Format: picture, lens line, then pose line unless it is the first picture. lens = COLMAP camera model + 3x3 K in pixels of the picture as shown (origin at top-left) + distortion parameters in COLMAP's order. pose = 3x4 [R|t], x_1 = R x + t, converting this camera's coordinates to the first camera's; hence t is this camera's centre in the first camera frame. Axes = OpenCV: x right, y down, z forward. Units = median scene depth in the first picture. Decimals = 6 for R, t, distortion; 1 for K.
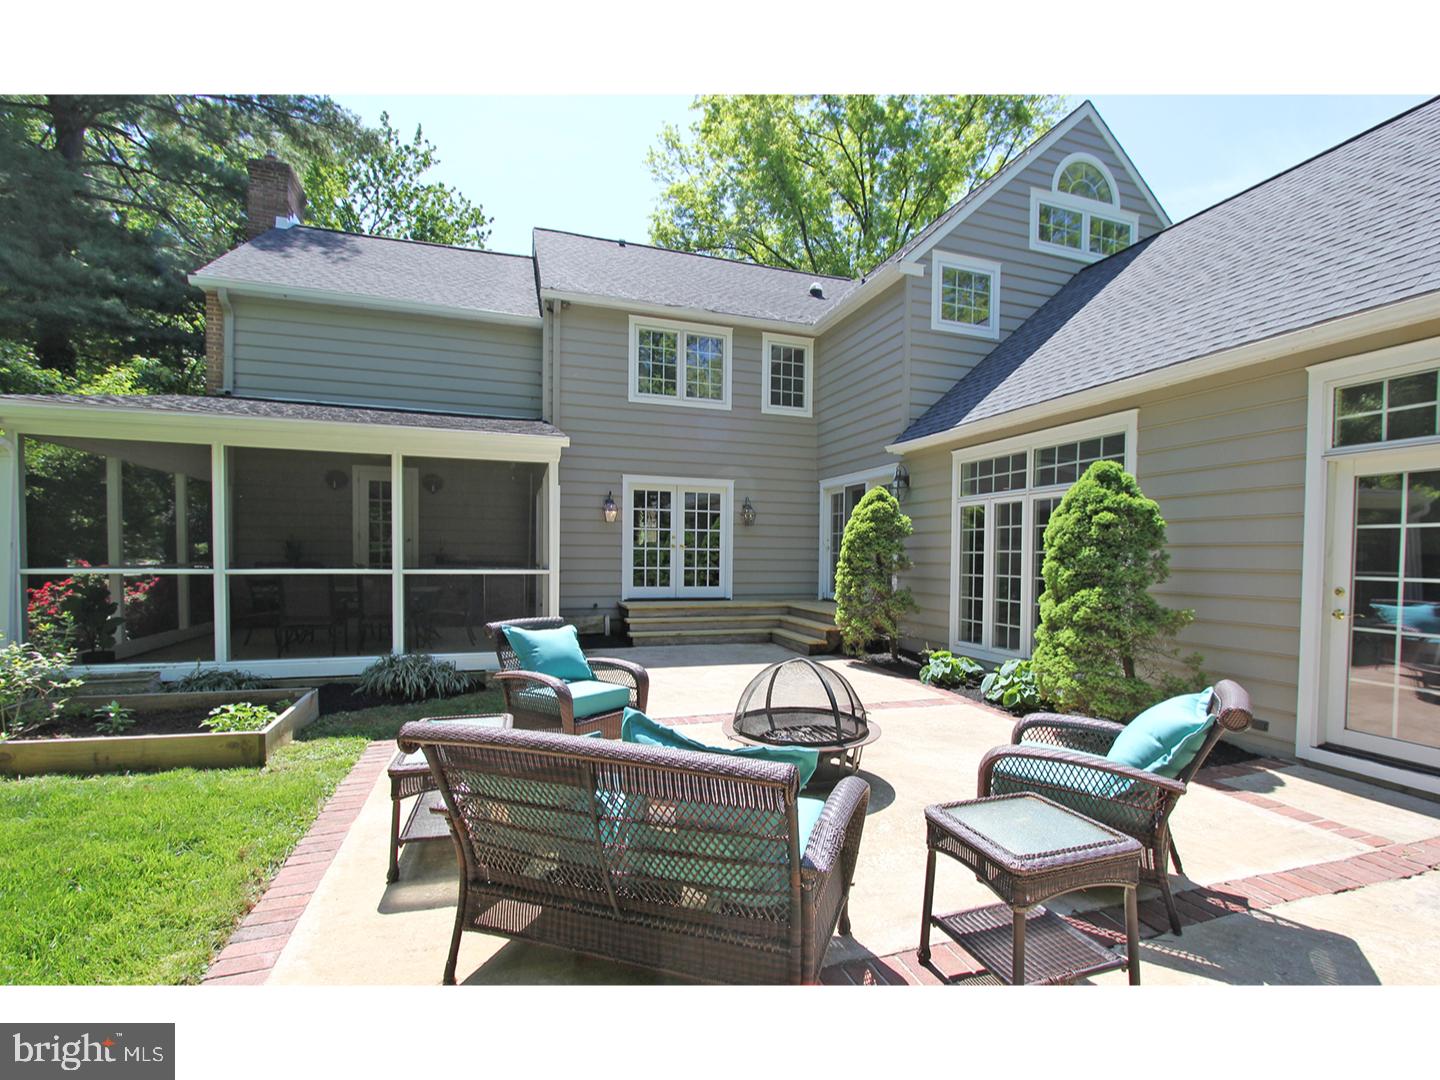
lens RADIAL K [[659.3, 0, 720.4], [0, 659.3, 551.5], [0, 0, 1]] dist [-0.017261, 0.000243]
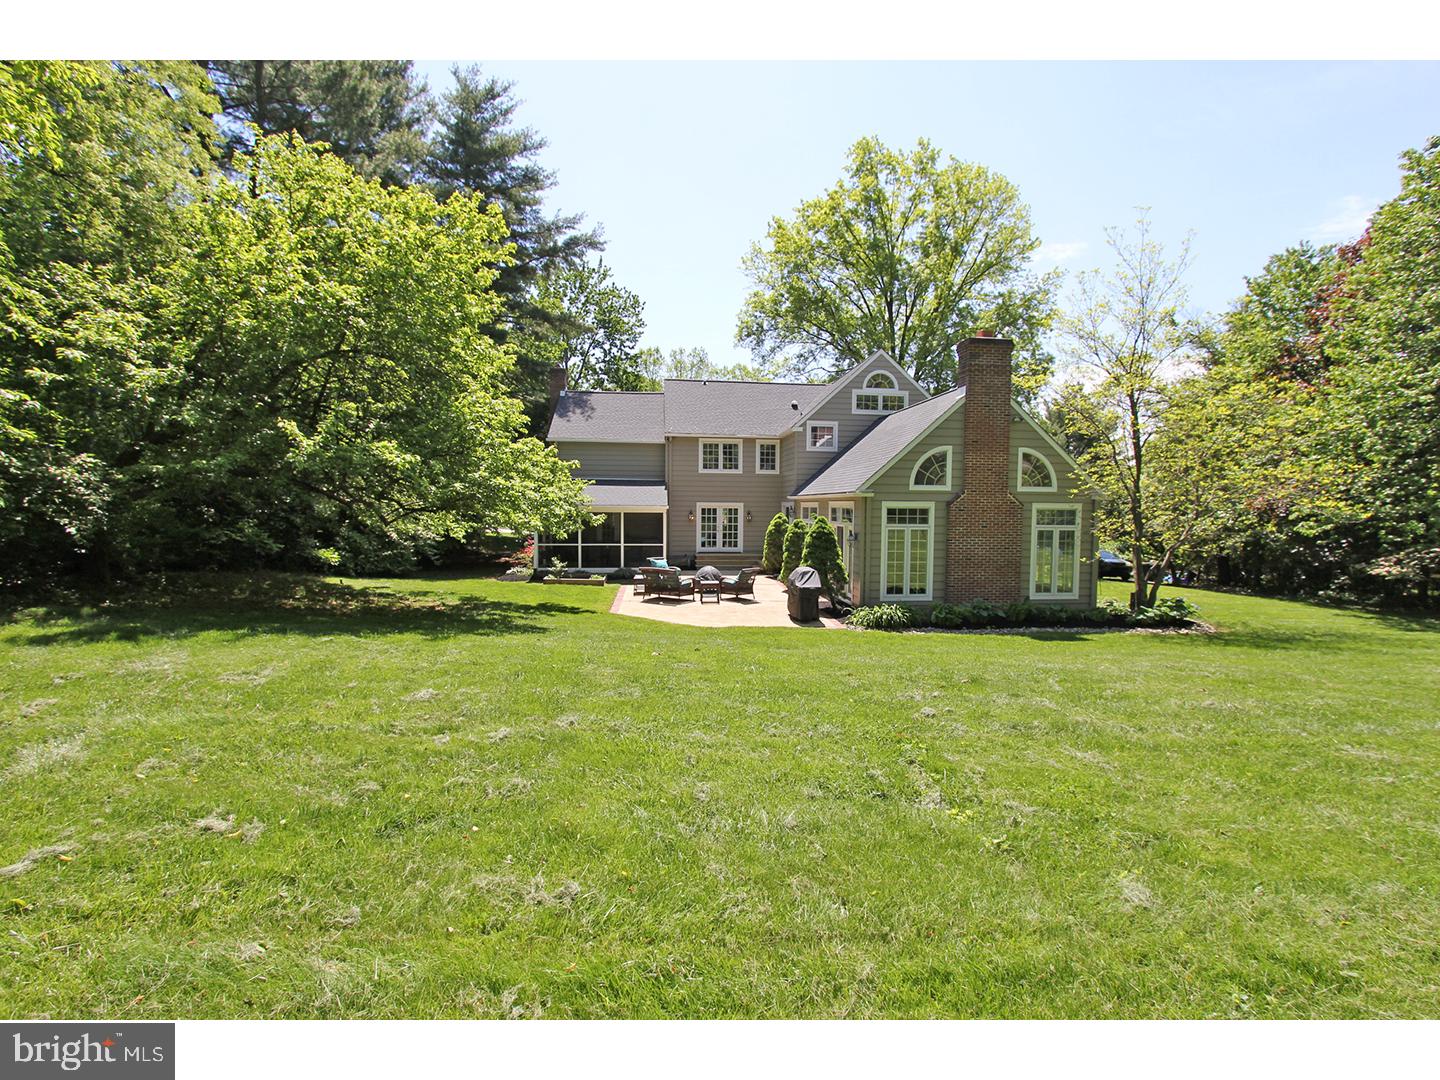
lens RADIAL K [[659.3, 0, 721.9], [0, 659.3, 533.9], [0, 0, 1]] dist [-0.017261, 0.000243]
pose [[0.975996, 0.007380, -0.217664, 0.475001], [0.004049, 0.998638, 0.052012, -0.123266], [0.217752, -0.051645, 0.974637, -1.379991]]
